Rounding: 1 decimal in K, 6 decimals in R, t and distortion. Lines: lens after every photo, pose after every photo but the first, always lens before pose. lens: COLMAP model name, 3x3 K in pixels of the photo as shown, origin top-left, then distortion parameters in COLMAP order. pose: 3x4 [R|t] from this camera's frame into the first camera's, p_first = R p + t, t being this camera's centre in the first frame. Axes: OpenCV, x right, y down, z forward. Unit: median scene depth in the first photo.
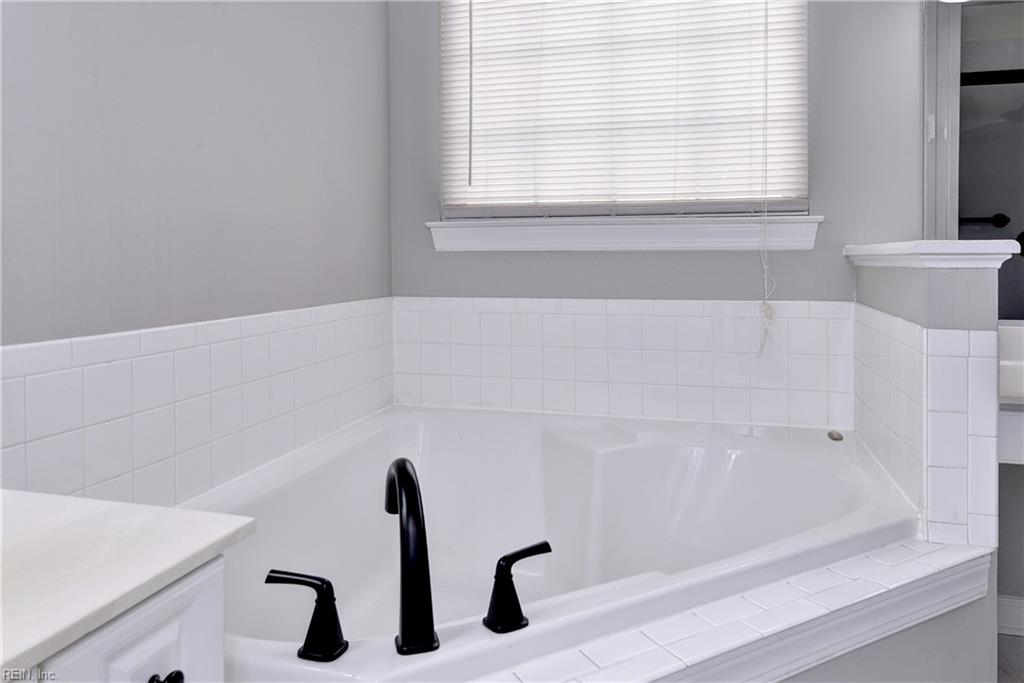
lens RADIAL K [[705.8, 0, 515.2], [0, 705.8, 264.6], [0, 0, 1]] dist [0.019302, 0.002400]
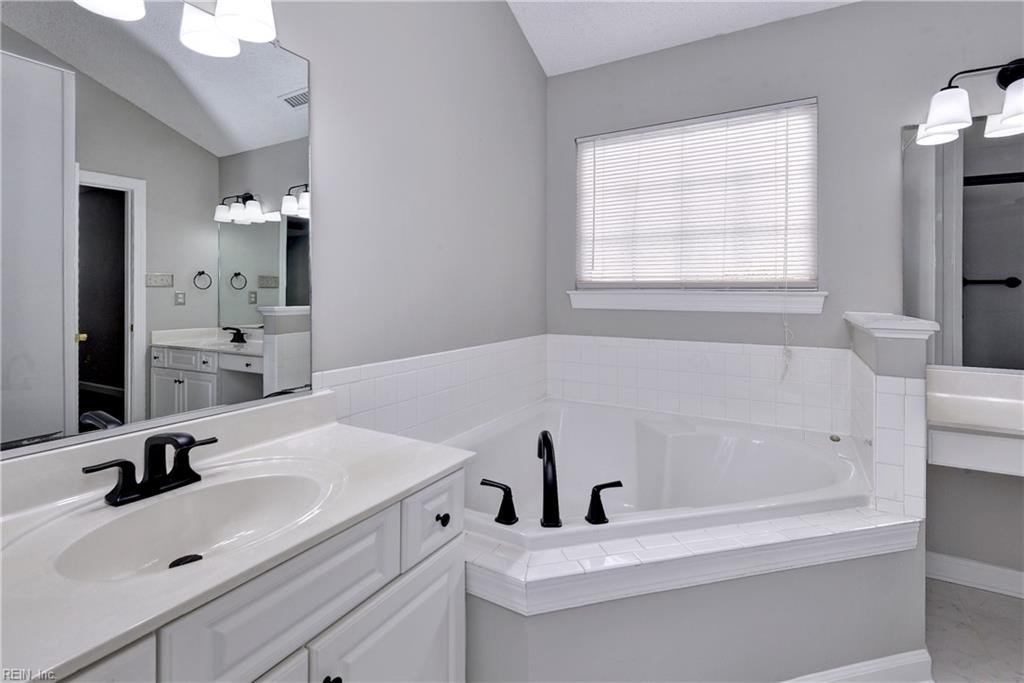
lens RADIAL K [[476.7, 0, 510.1], [0, 476.7, 292.6], [0, 0, 1]] dist [-0.000583, -0.000335]
pose [[0.966149, 0.009234, -0.257818, 0.063514], [-0.012160, 0.999878, -0.009758, -0.074155], [0.257697, 0.012562, 0.966144, -0.239846]]
